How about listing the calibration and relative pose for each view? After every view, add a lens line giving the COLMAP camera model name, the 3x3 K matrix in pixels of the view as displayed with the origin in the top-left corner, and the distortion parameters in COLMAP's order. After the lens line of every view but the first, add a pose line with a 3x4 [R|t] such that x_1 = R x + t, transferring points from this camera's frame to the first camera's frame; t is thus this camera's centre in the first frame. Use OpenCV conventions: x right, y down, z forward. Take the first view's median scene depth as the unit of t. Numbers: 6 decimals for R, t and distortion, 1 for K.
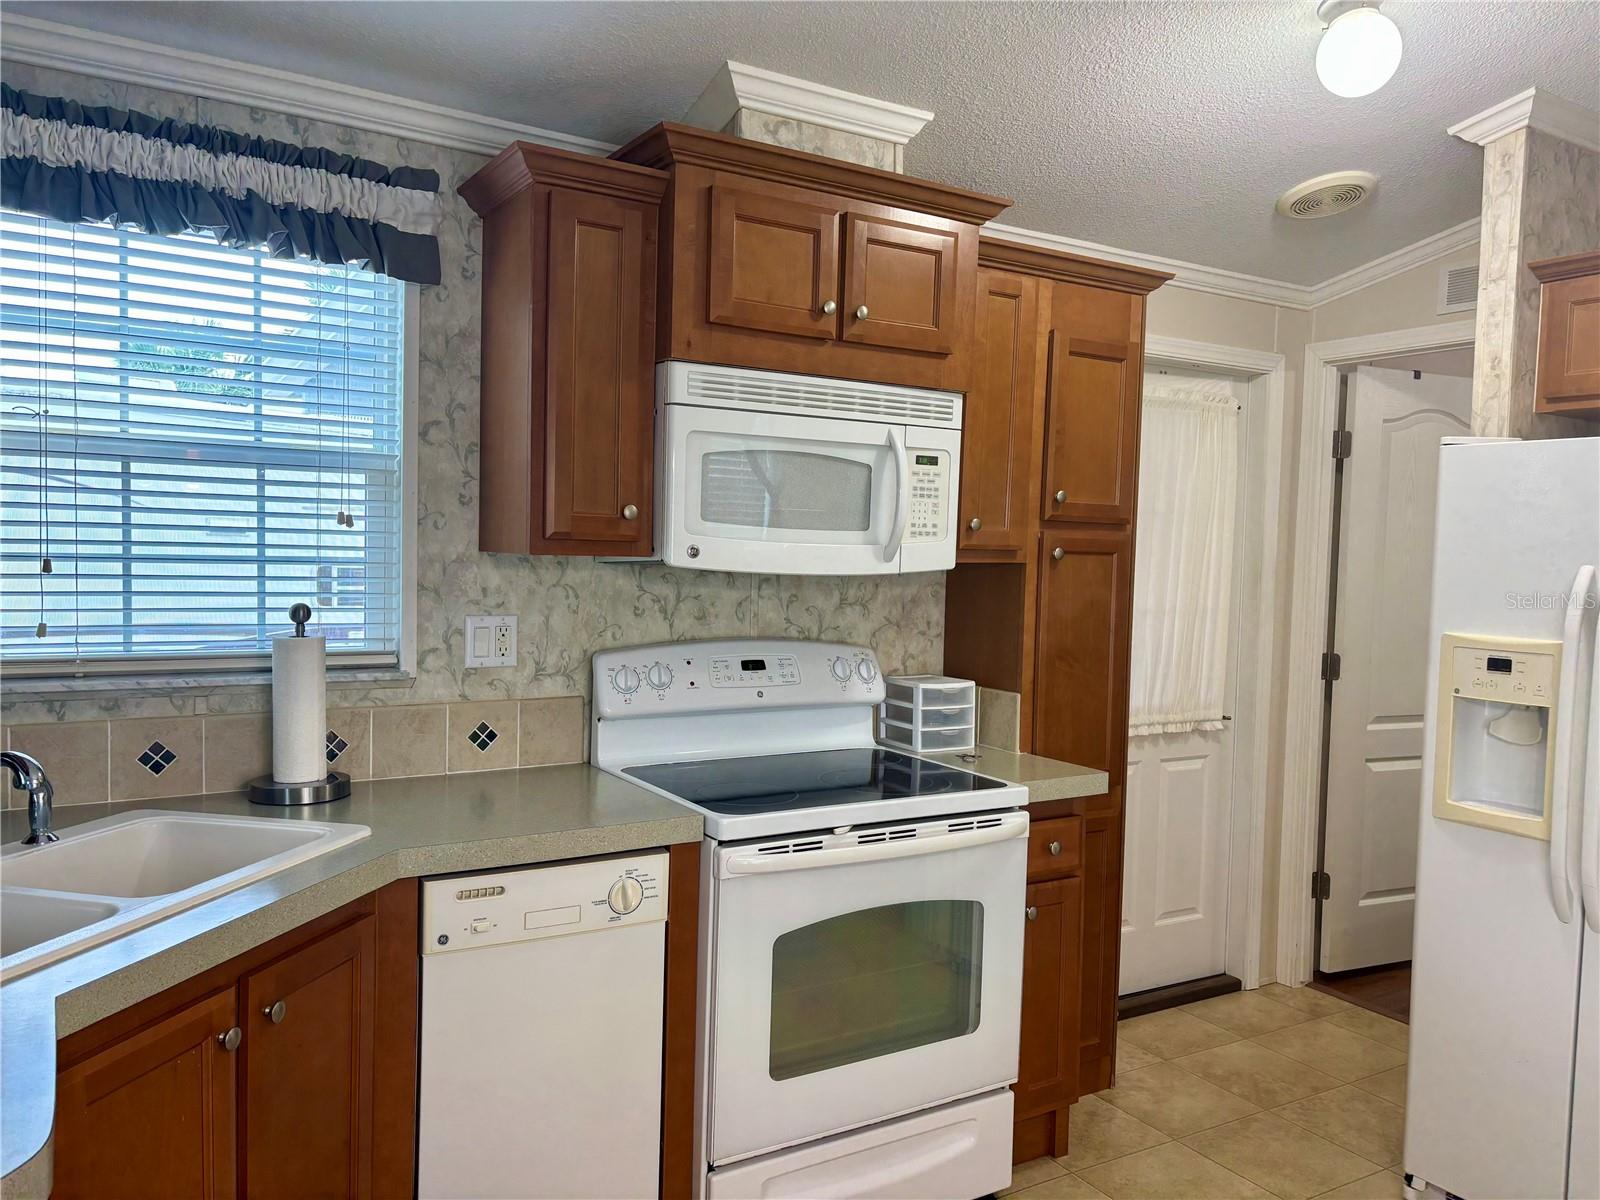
lens RADIAL K [[1199.1, 0, 810.0], [0, 1199.1, 599.3], [0, 0, 1]] dist [0.054510, -0.059250]
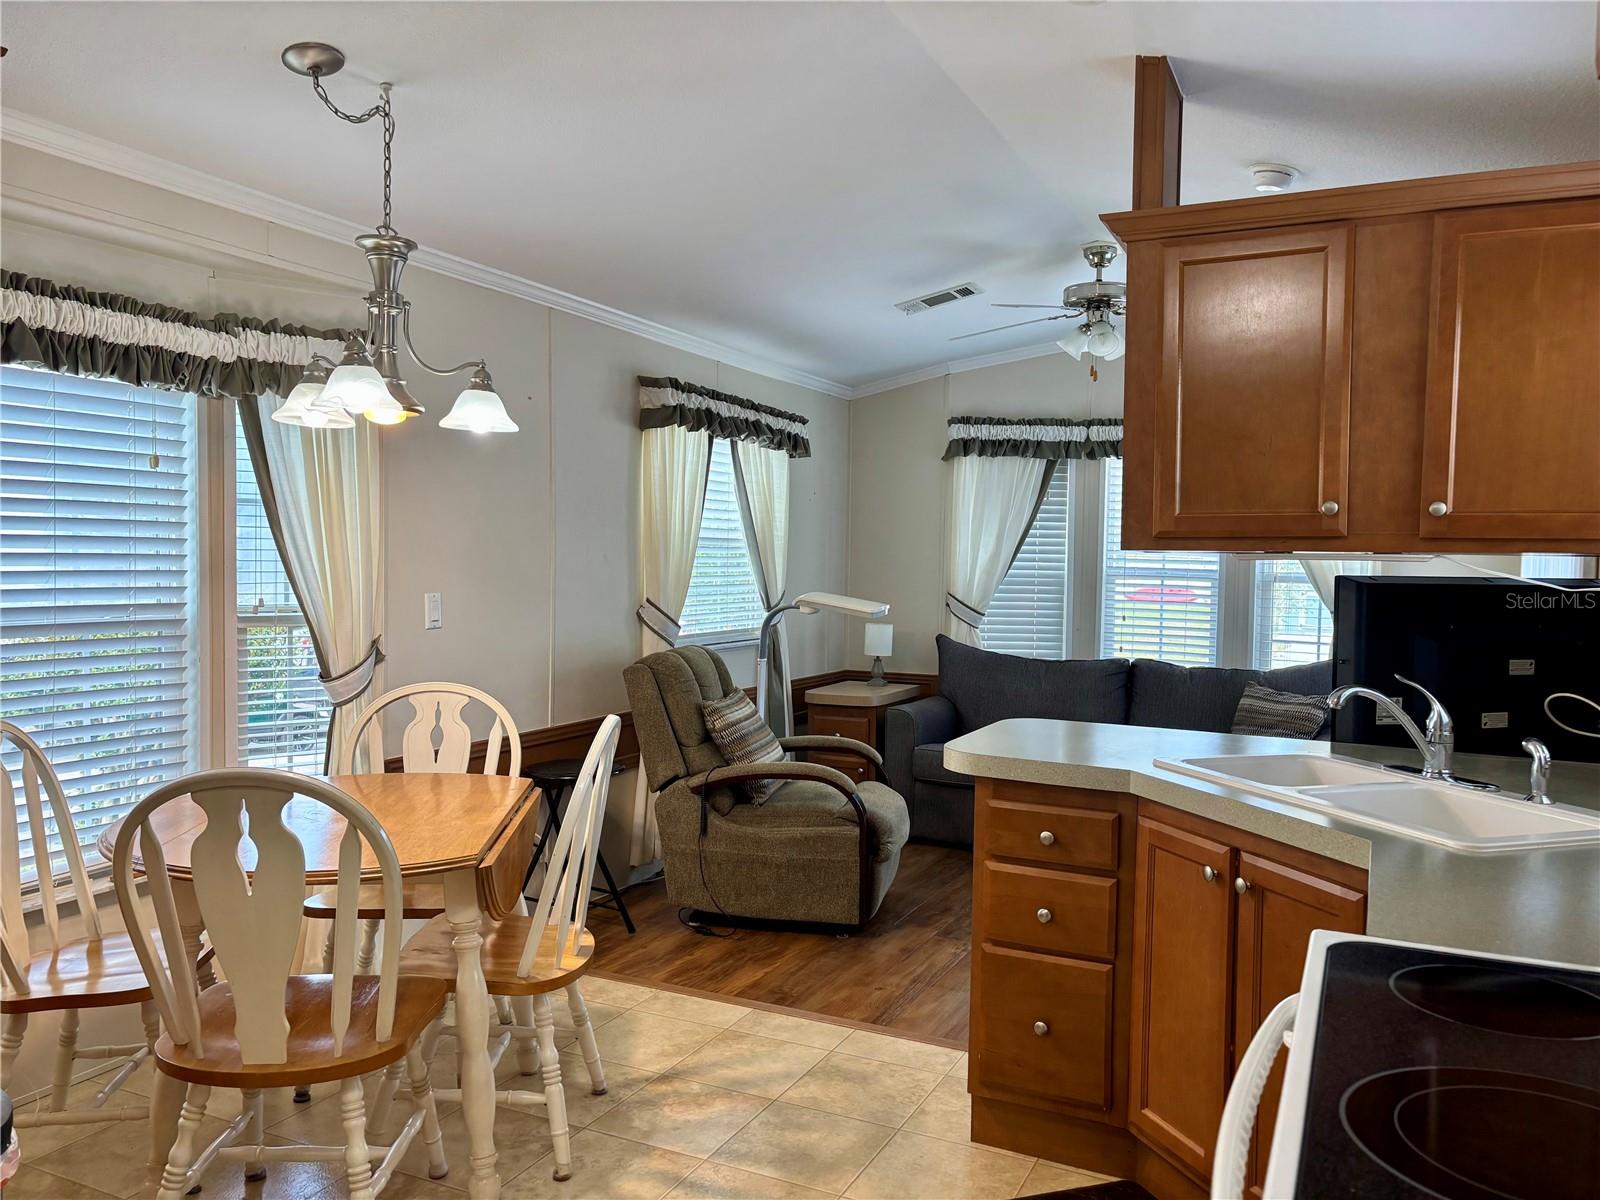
lens RADIAL K [[1199.1, 0, 799.8], [0, 1199.1, 611.7], [0, 0, 1]] dist [0.054510, -0.059250]
pose [[-0.848887, -0.014653, -0.528372, 0.436388], [-0.060942, 0.995663, 0.070296, -0.016195], [0.525050, 0.091874, -0.846098, 1.179800]]
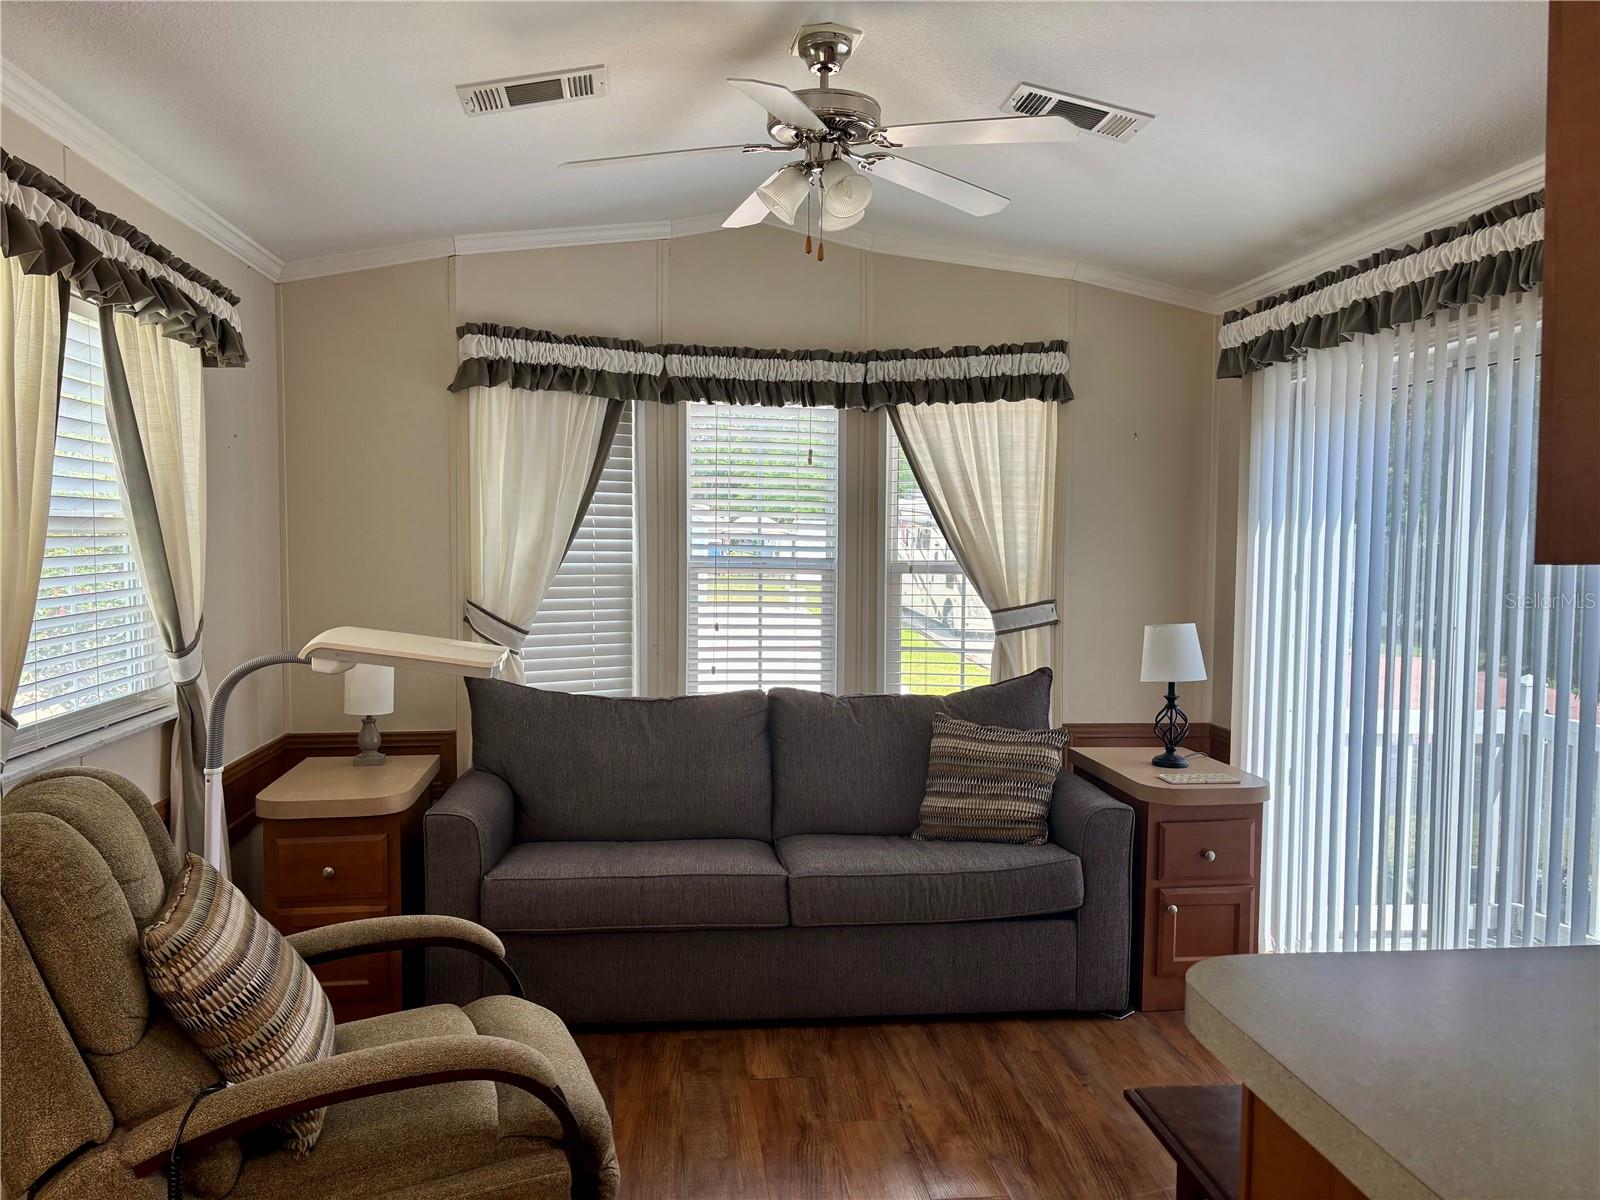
lens RADIAL K [[1199.1, 0, 787.5], [0, 1199.1, 598.9], [0, 0, 1]] dist [0.054510, -0.059250]
pose [[-0.429016, 0.019949, -0.903077, 0.115518], [-0.057647, 0.997113, 0.049412, -0.004807], [0.901455, 0.073258, -0.426628, 0.289462]]
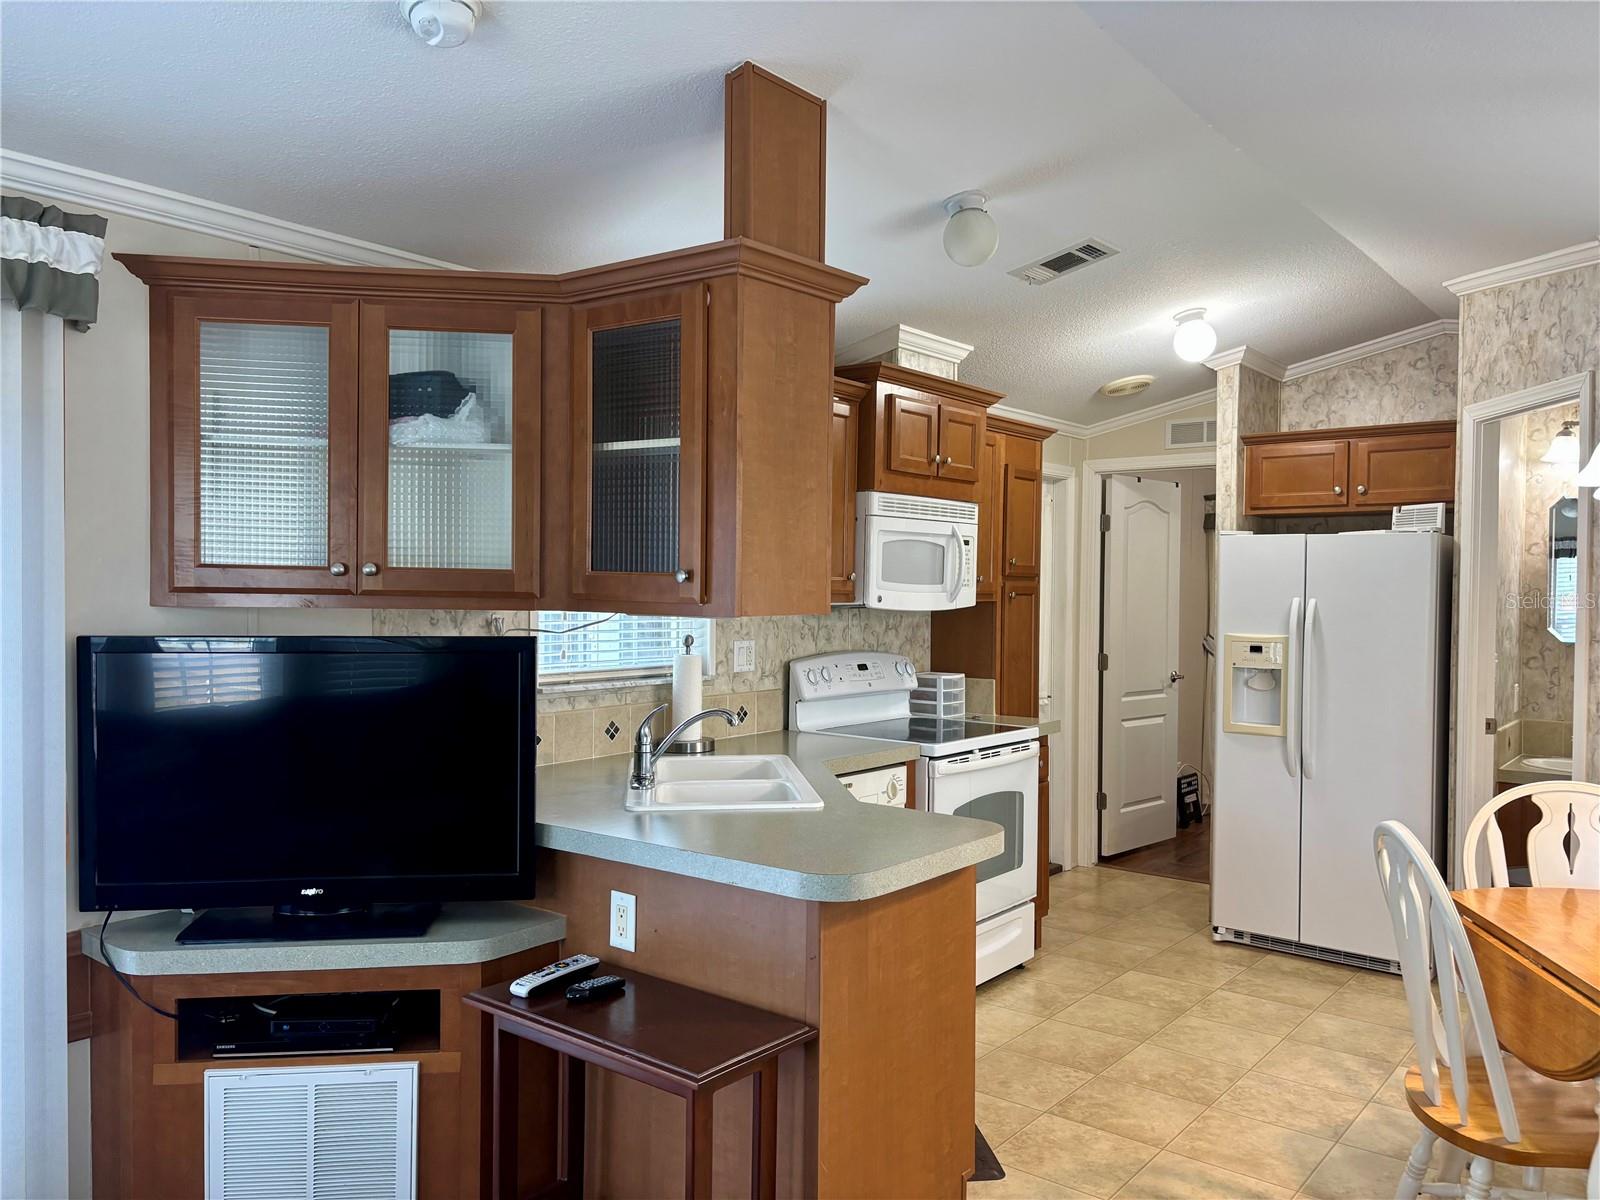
lens RADIAL K [[1199.1, 0, 803.2], [0, 1199.1, 600.2], [0, 0, 1]] dist [0.054510, -0.059250]
pose [[0.940304, -0.019585, 0.339772, -0.745635], [0.029083, 0.999315, -0.022883, -0.001331], [-0.339091, 0.031399, 0.940229, -0.560390]]
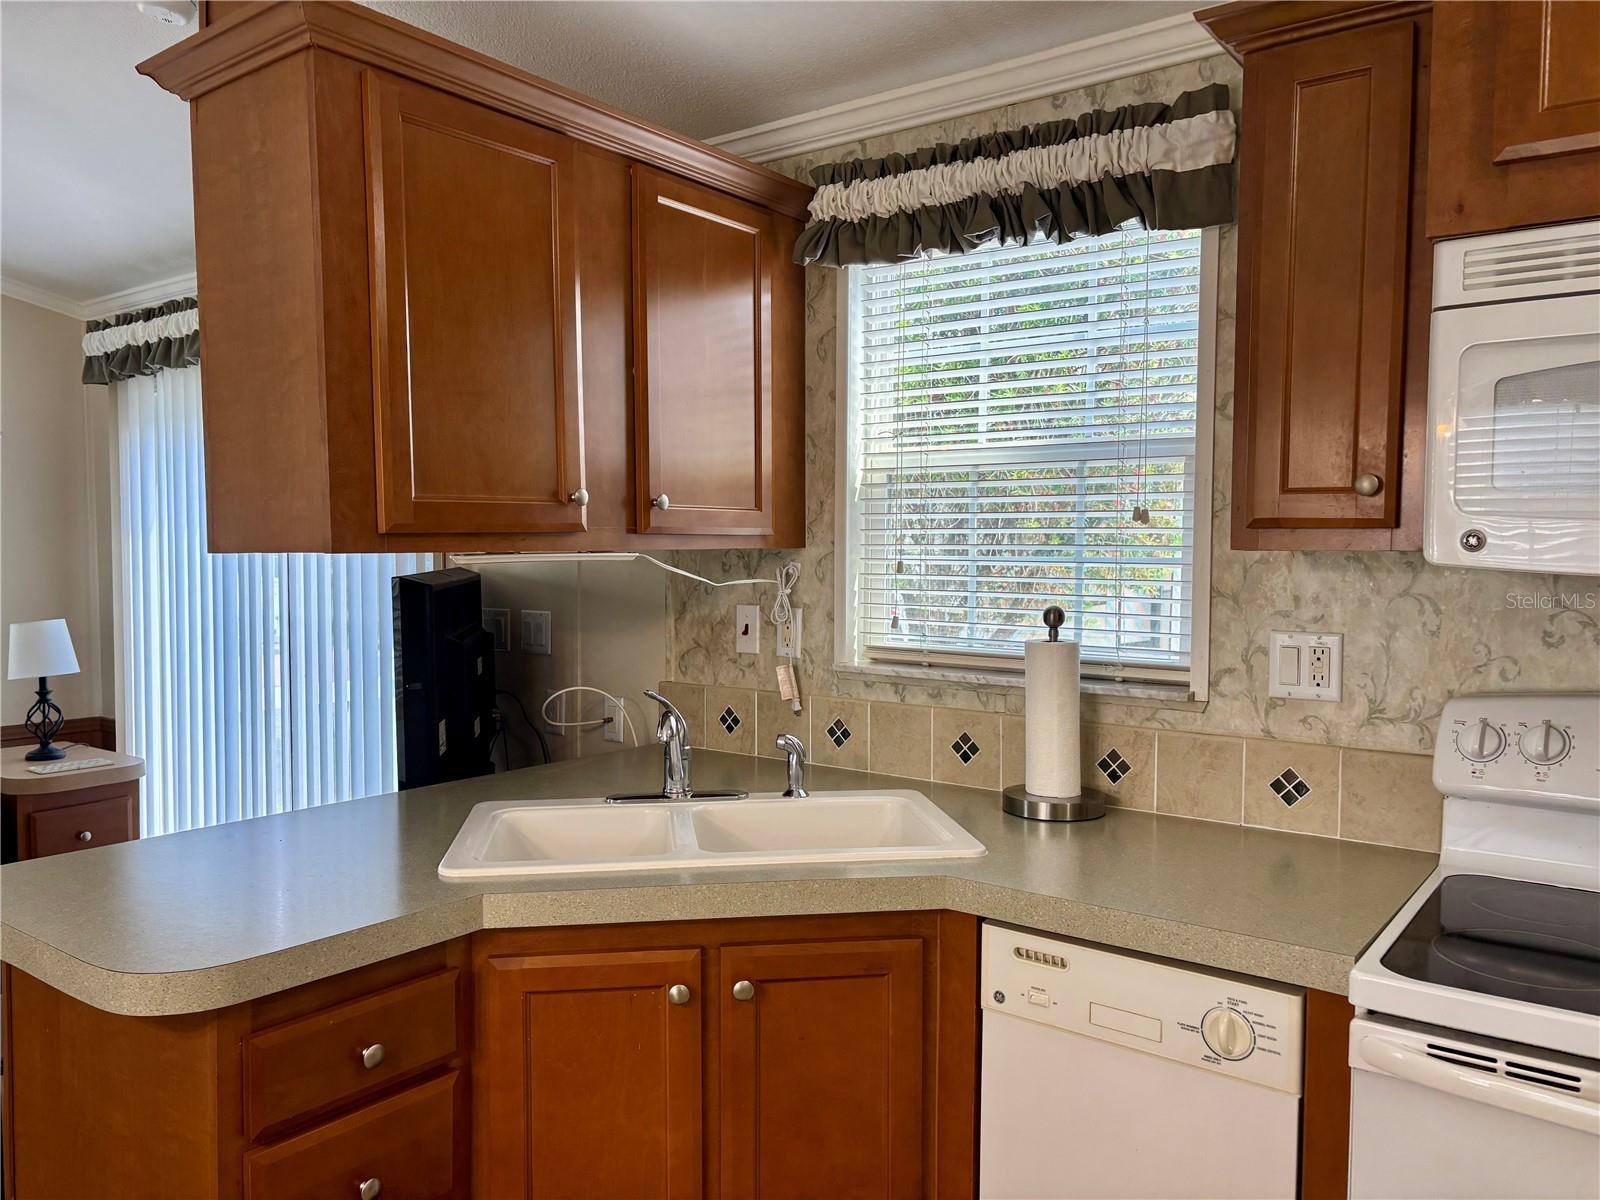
lens RADIAL K [[1199.1, 0, 796.7], [0, 1199.1, 600.8], [0, 0, 1]] dist [0.054510, -0.059250]
pose [[0.358354, 0.022645, -0.933311, 0.339809], [-0.035502, 0.999313, 0.010615, -0.003126], [0.932910, 0.029330, 0.358912, 0.423757]]
